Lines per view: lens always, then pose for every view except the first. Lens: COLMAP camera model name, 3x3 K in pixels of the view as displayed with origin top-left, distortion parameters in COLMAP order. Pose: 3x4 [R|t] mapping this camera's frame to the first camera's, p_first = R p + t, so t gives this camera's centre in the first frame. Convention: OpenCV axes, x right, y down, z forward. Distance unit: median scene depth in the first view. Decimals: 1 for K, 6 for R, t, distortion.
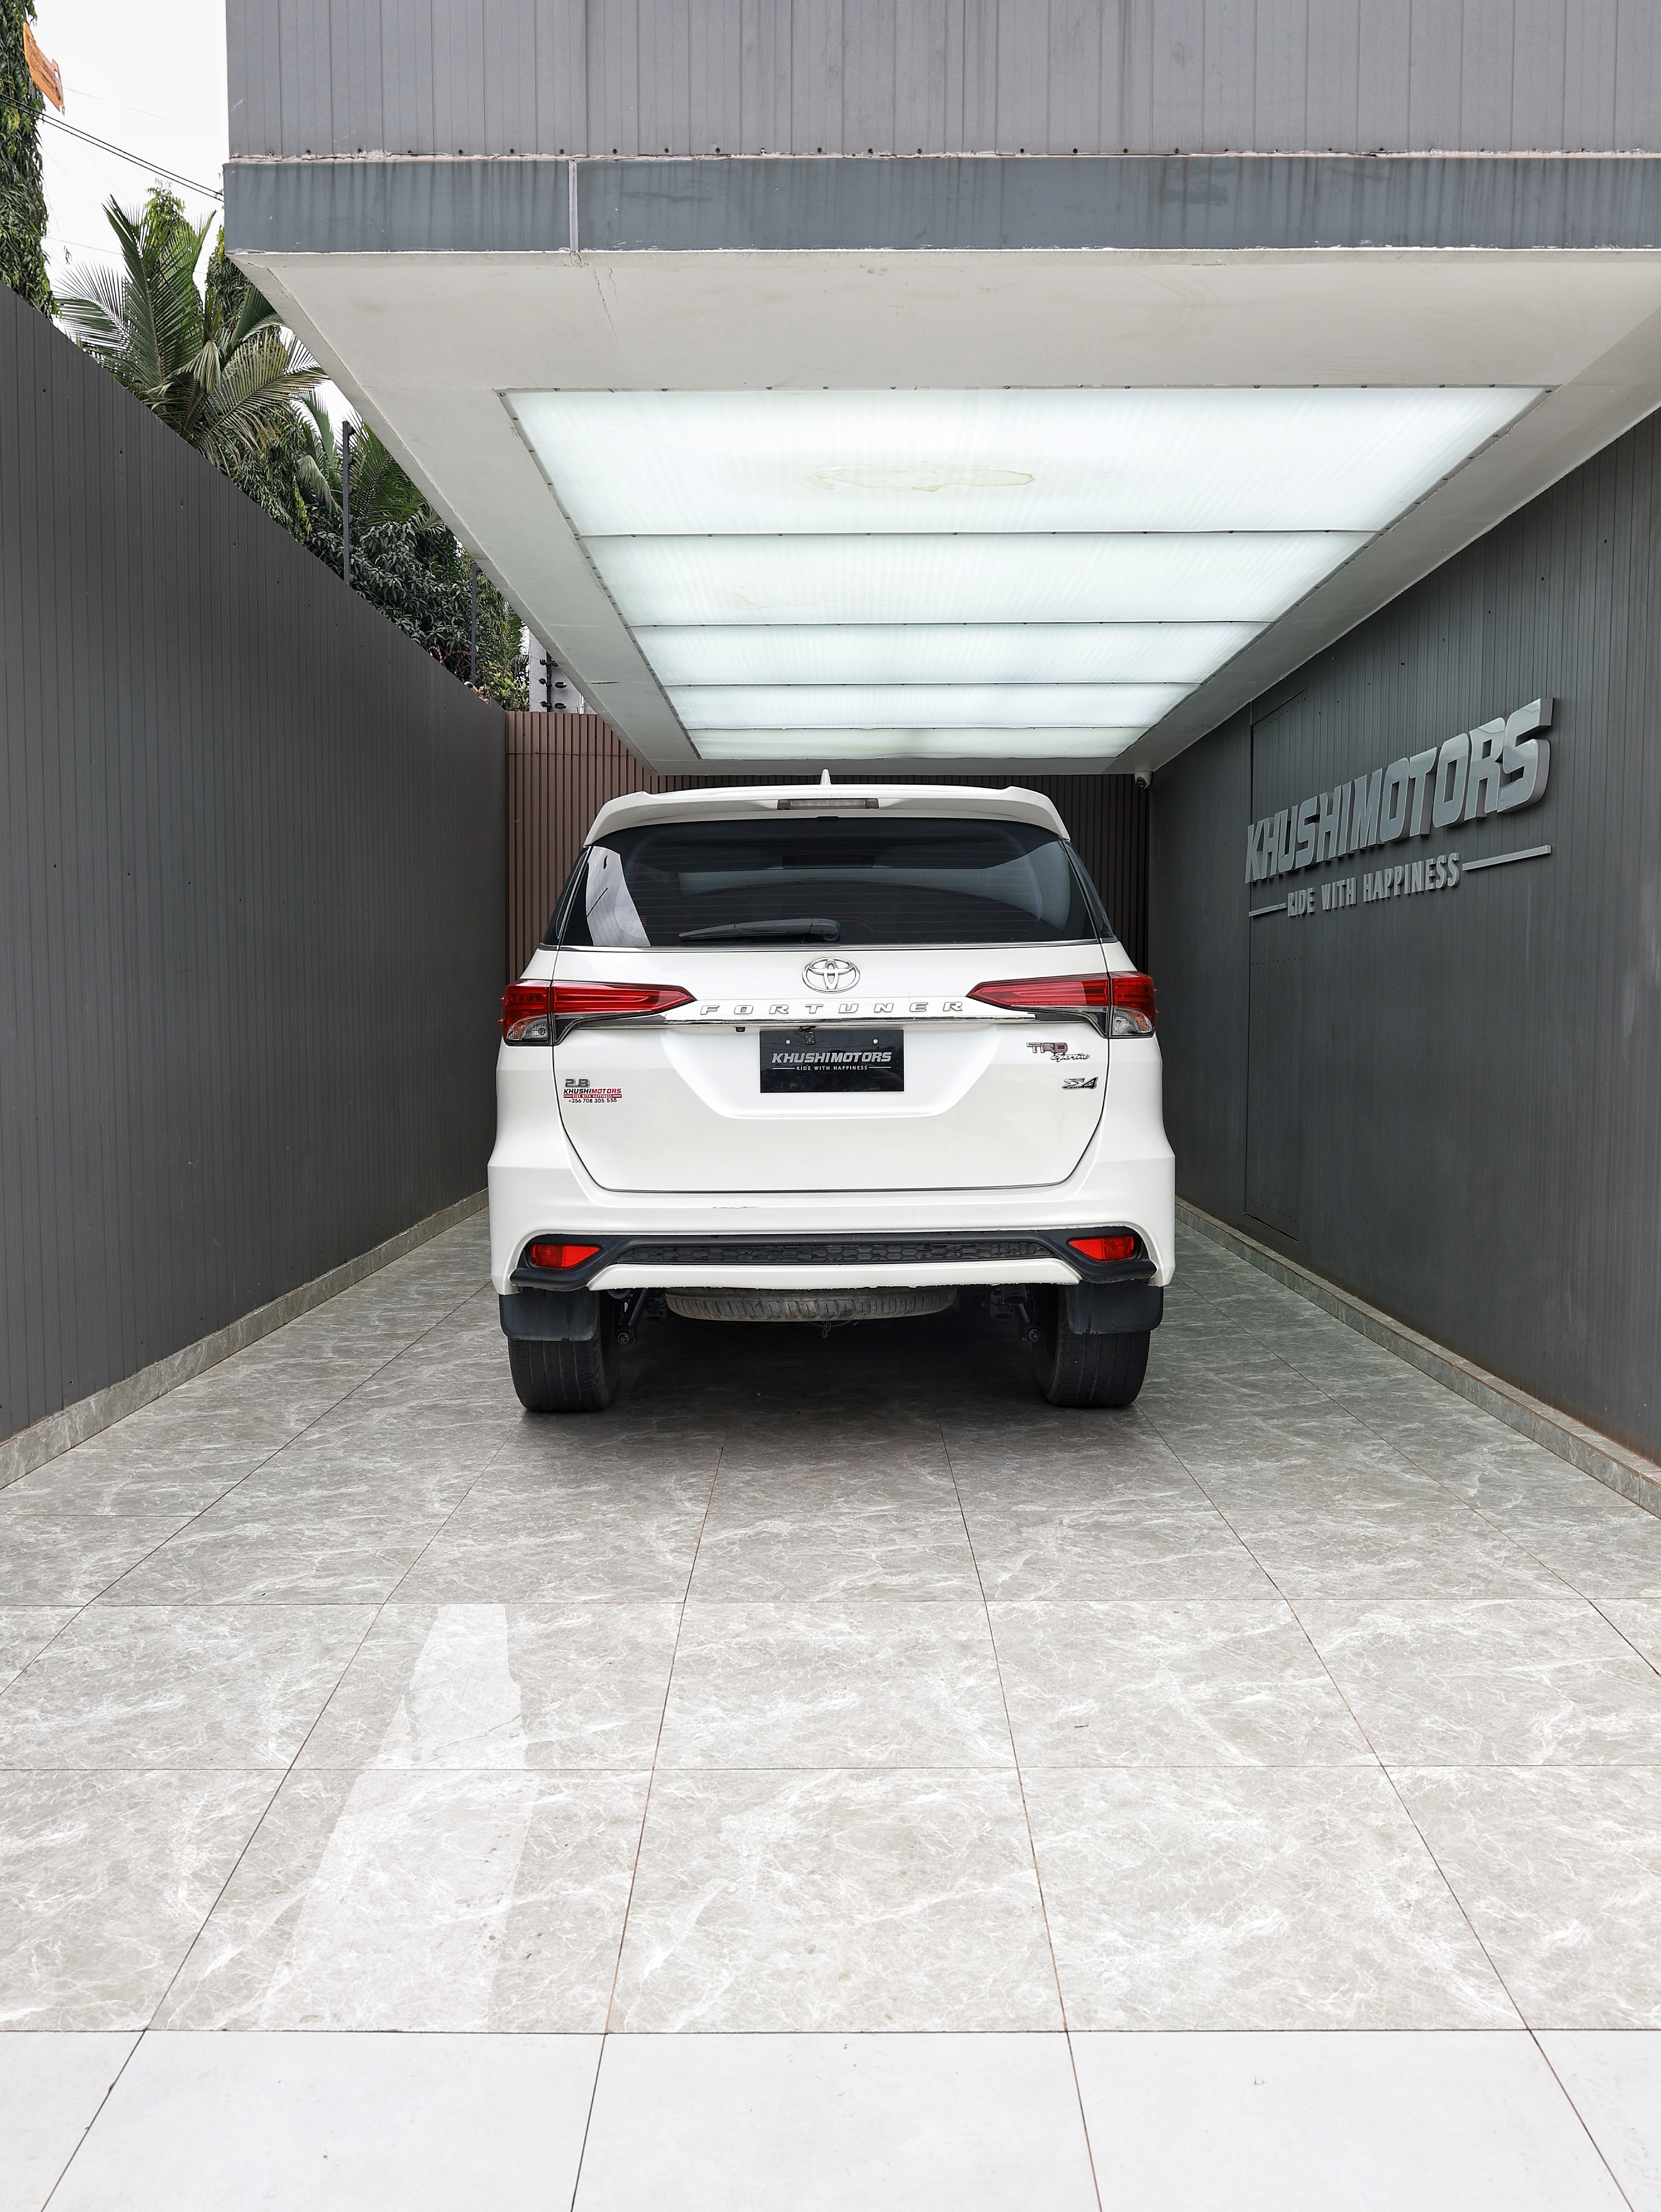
lens RADIAL K [[1696.6, 0, 830.2], [0, 1696.6, 1111.2], [0, 0, 1]] dist [-0.015172, -0.003815]
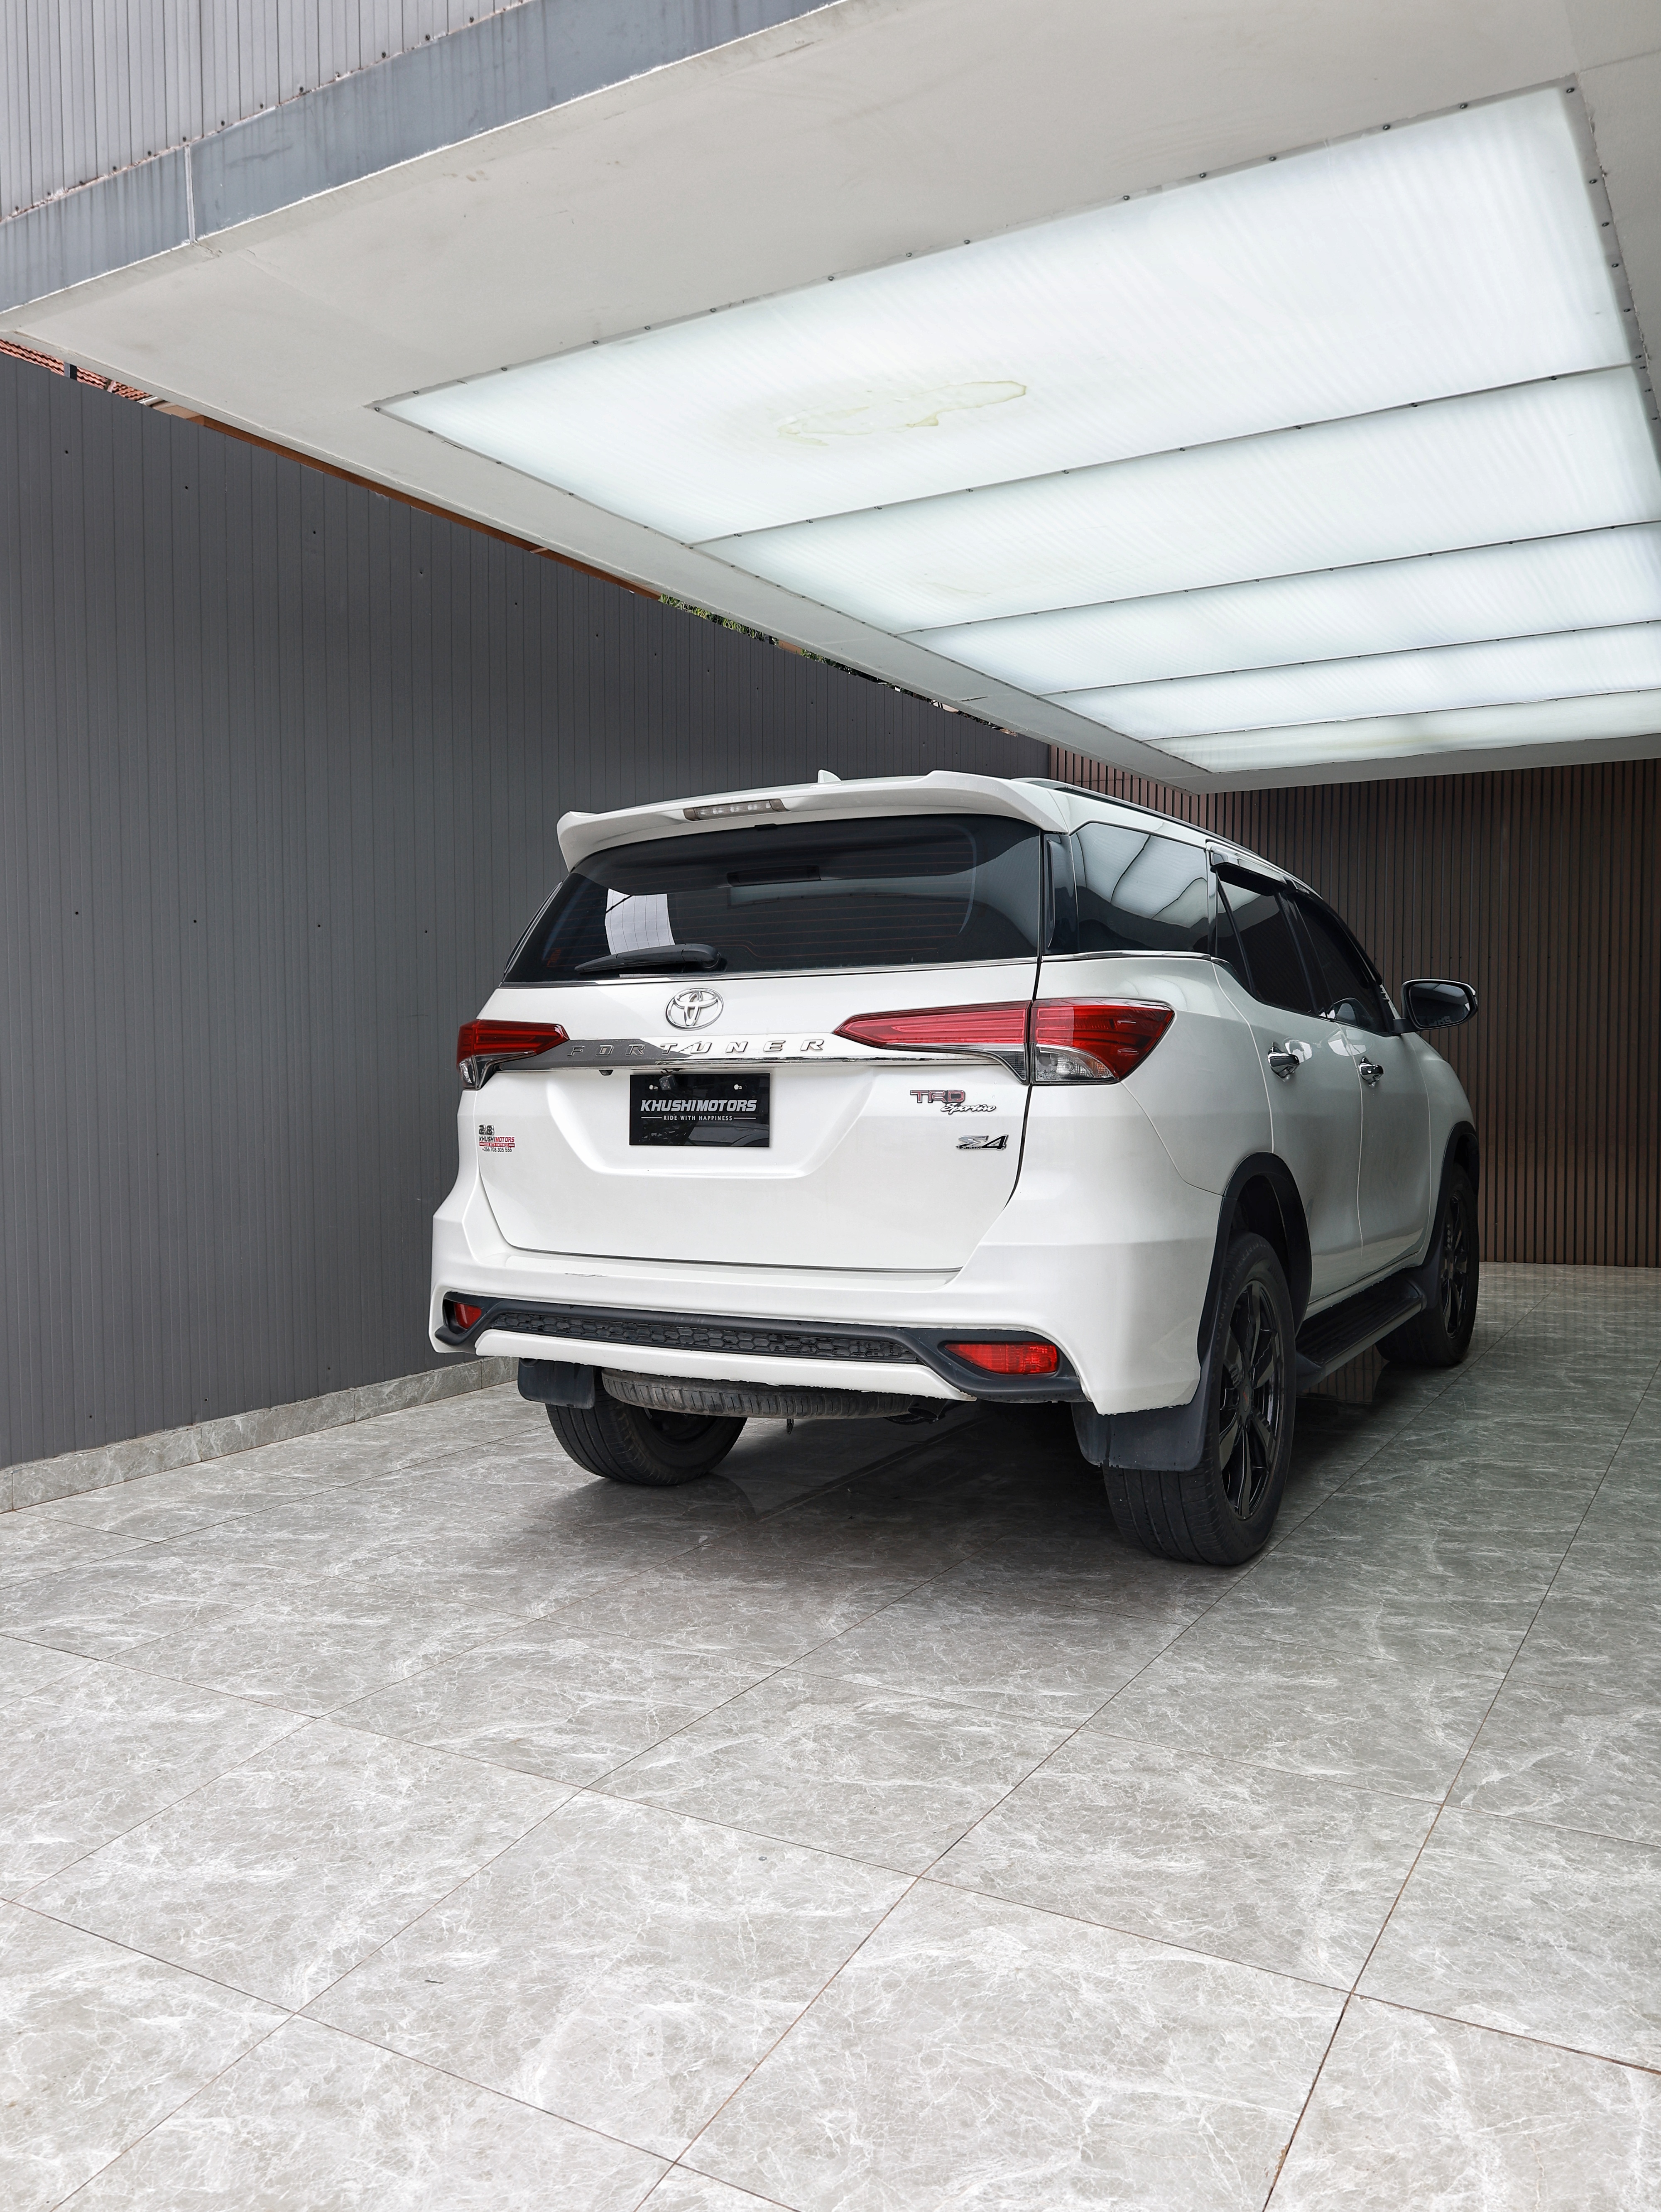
lens RADIAL K [[1700.6, 0, 830.5], [0, 1700.6, 1106.0], [0, 0, 1]] dist [-0.000507, -0.008842]
pose [[0.865572, 0.011940, -0.500642, 0.490579], [-0.026153, 0.999429, -0.021381, -0.015126], [0.500101, 0.031600, 0.865390, 0.295216]]
